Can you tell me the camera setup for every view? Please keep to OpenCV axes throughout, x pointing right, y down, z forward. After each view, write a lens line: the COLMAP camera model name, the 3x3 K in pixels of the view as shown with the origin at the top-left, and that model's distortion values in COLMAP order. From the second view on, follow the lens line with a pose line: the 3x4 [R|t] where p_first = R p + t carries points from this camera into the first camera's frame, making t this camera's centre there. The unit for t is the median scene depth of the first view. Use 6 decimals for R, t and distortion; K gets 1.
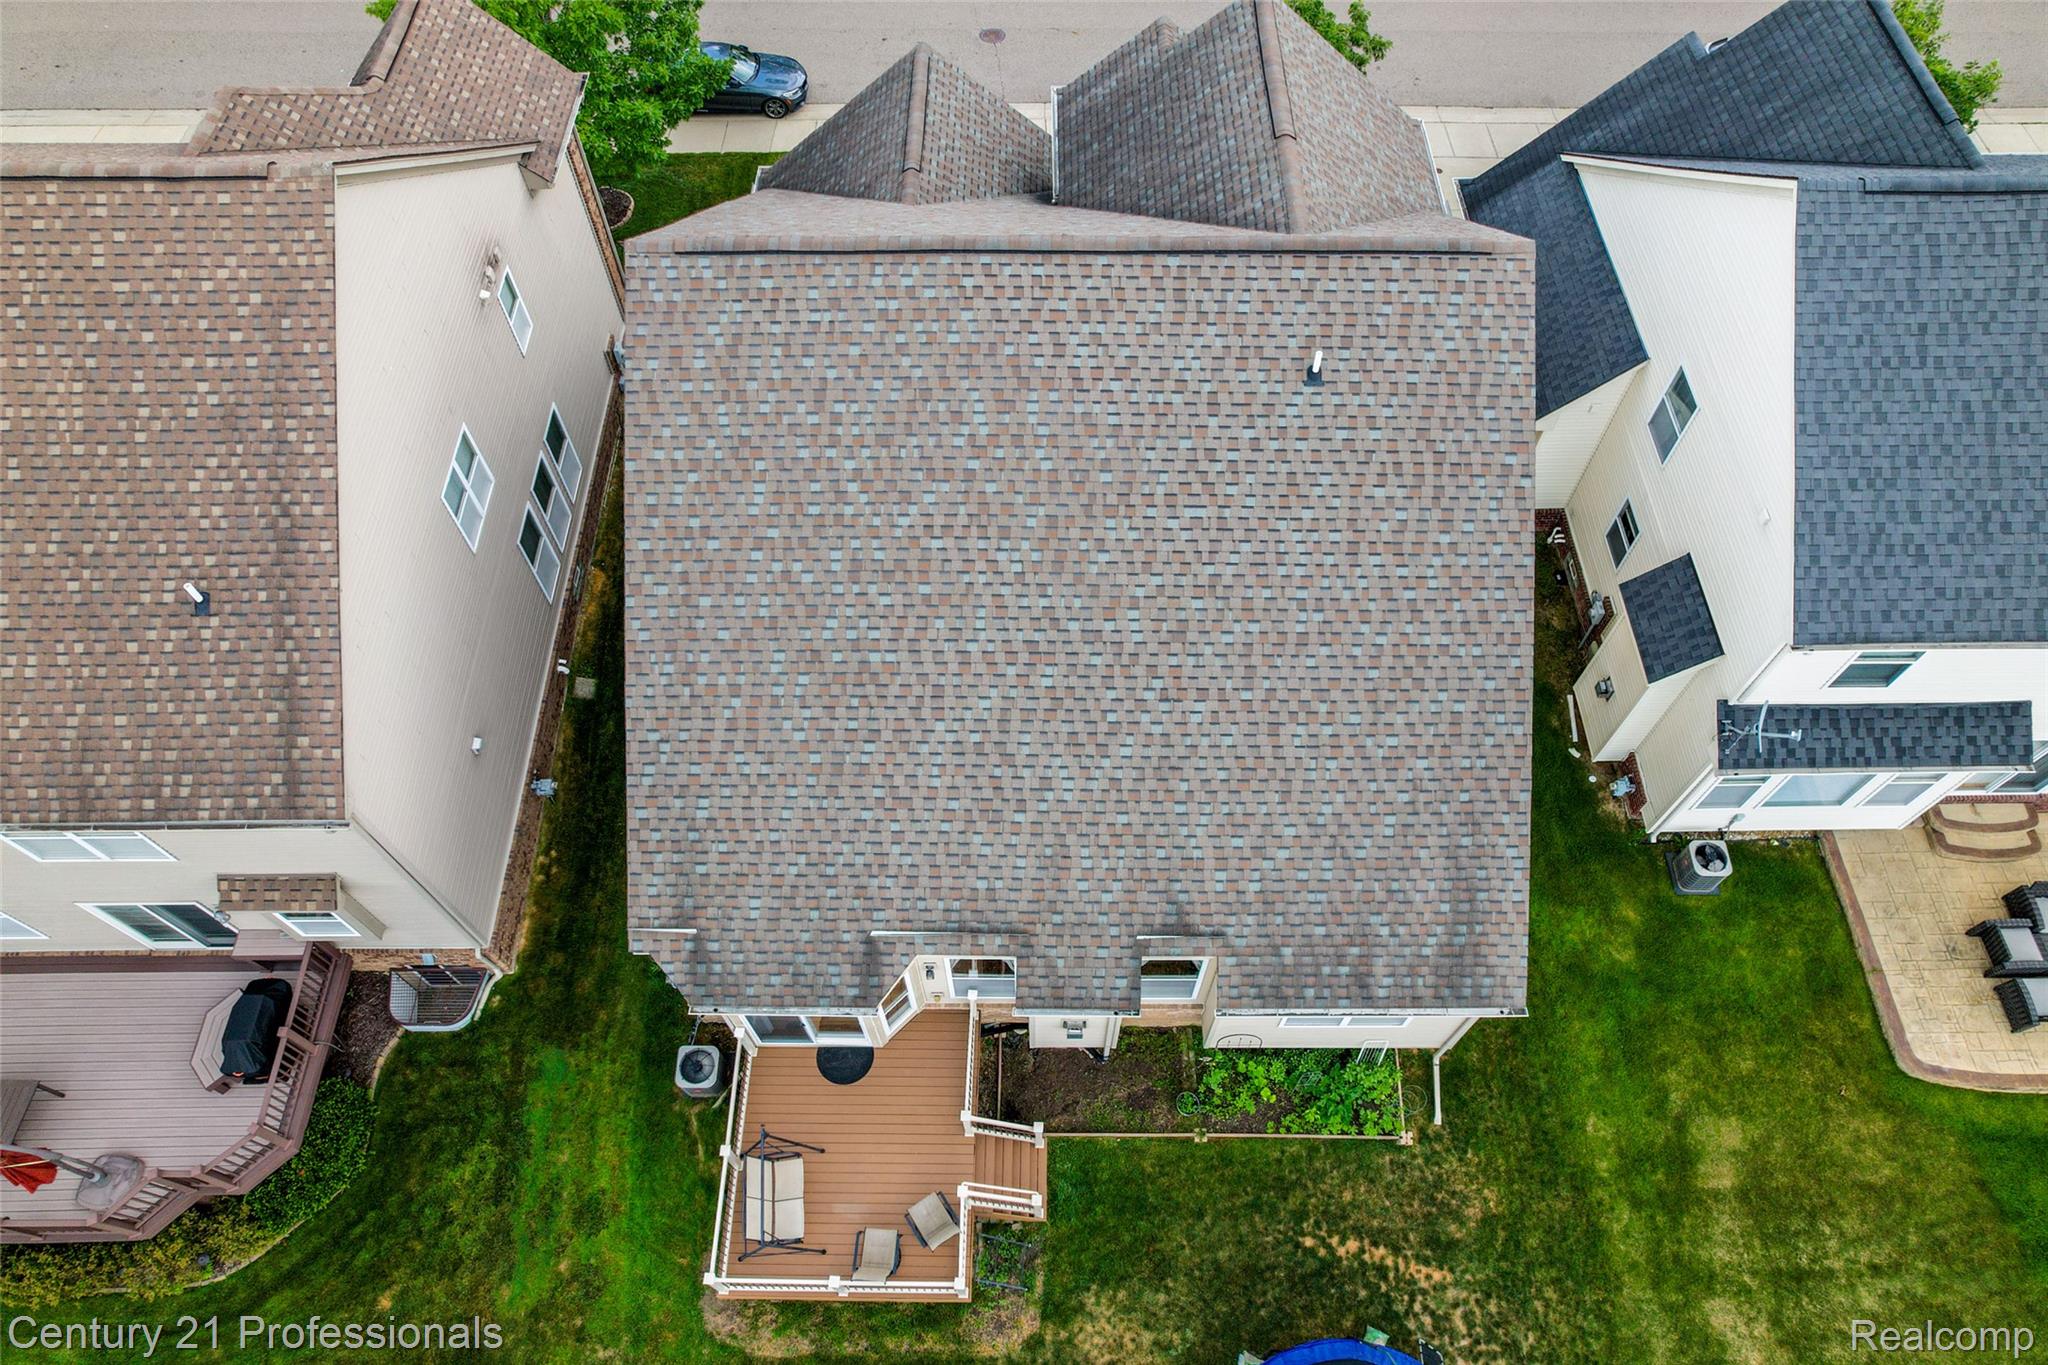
lens RADIAL K [[1517.7, 0, 1024.0], [0, 1517.7, 682.5], [0, 0, 1]] dist [-0.120153, 0.134009]
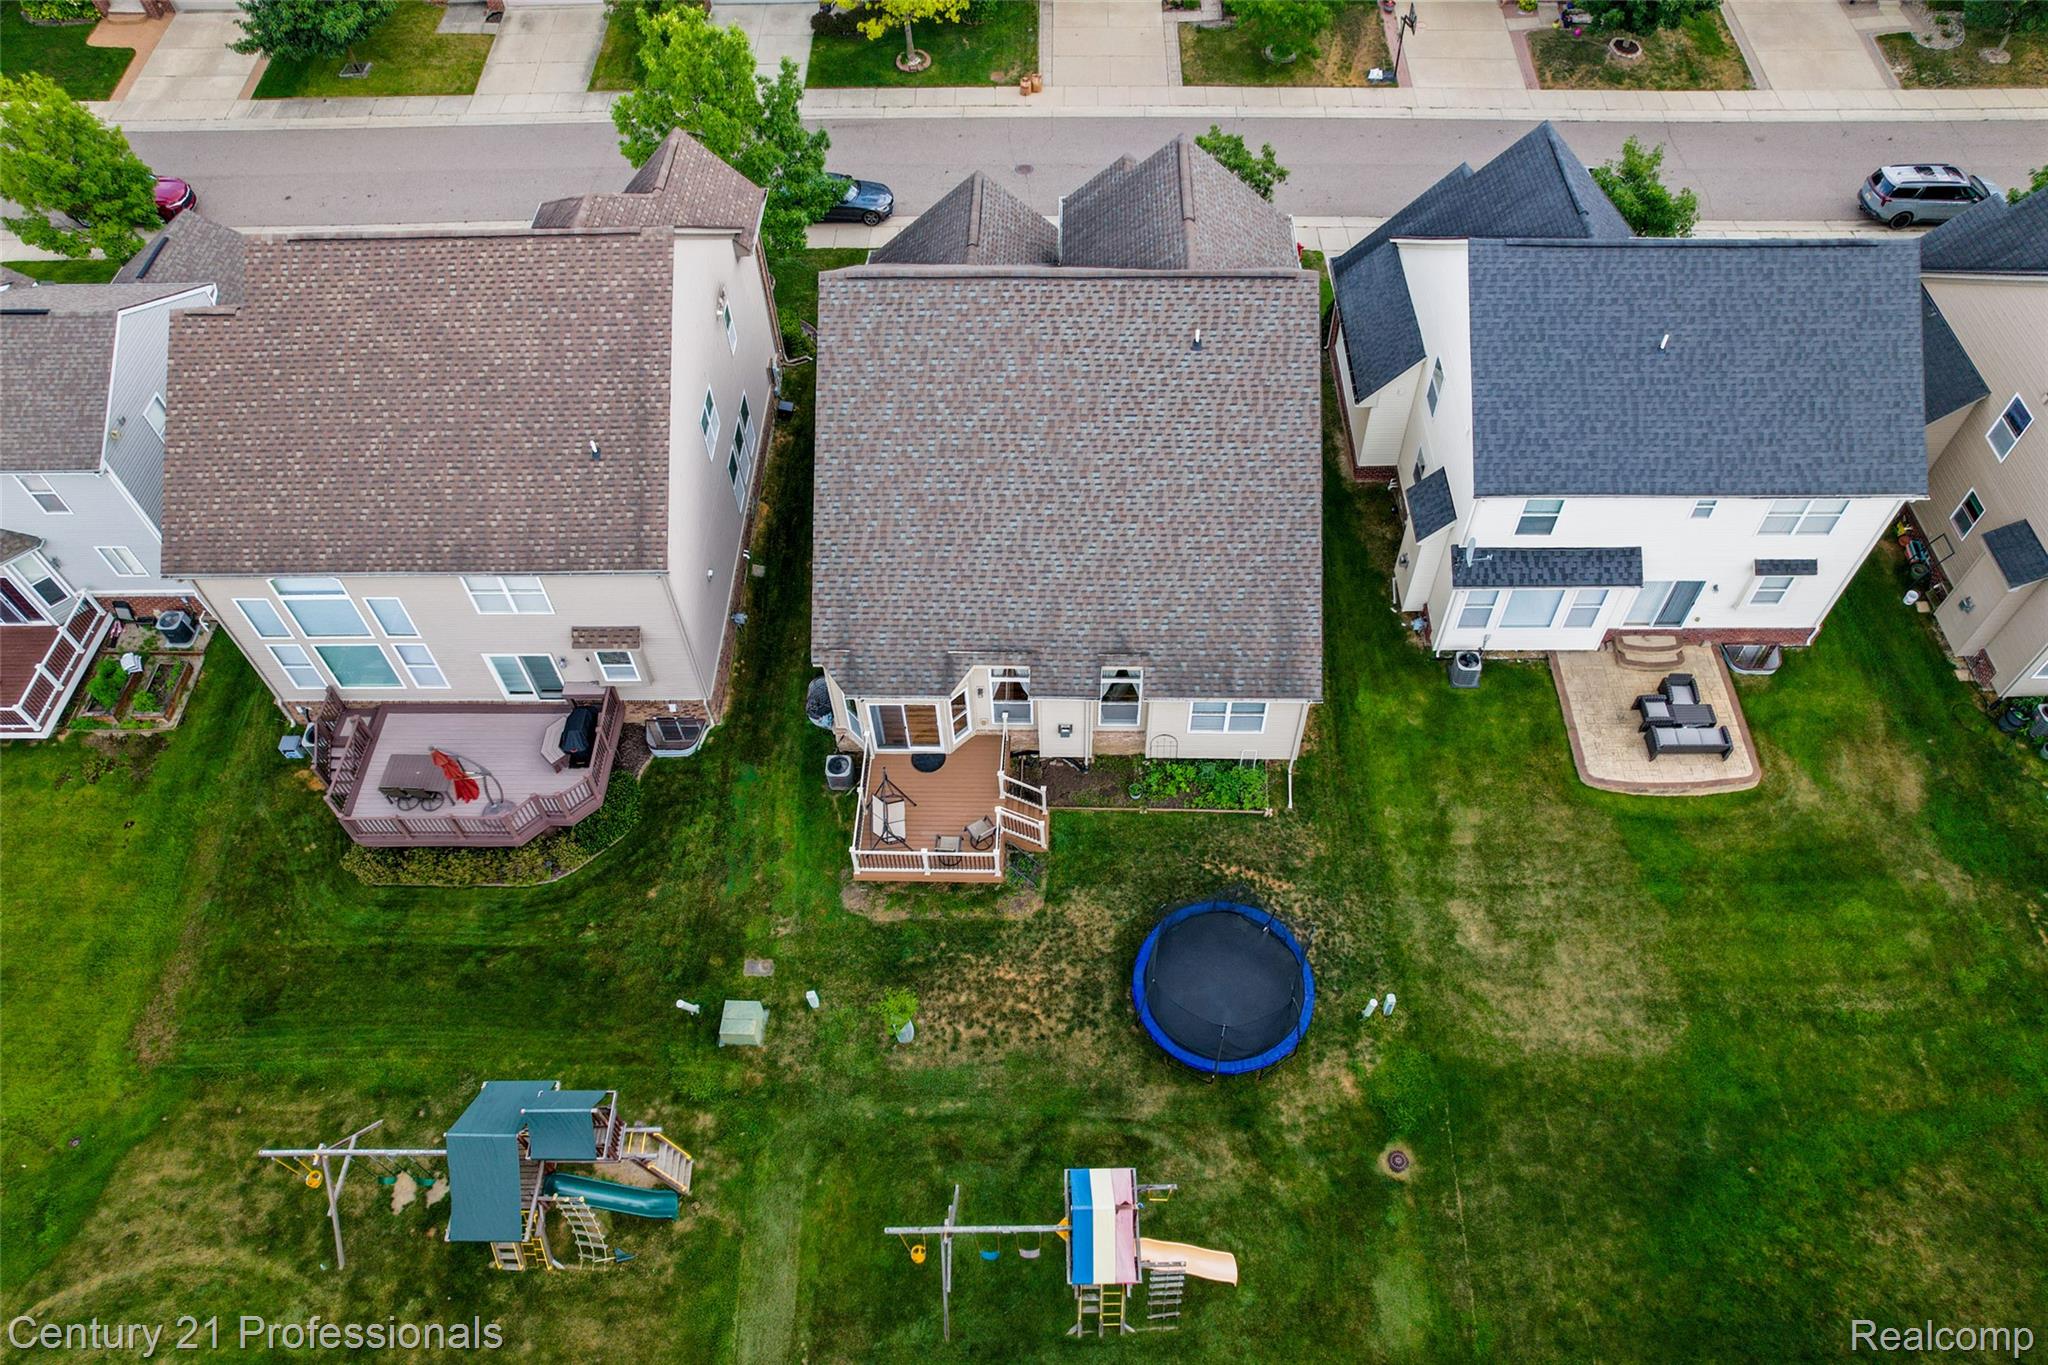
lens RADIAL K [[1517.7, 0, 1024.0], [0, 1517.7, 682.5], [0, 0, 1]] dist [-0.120153, 0.134009]
pose [[0.999692, 0.004420, -0.024436, 0.028465], [-0.006475, 0.996387, -0.084682, 0.322628], [0.023973, 0.084815, 0.996108, -0.703362]]
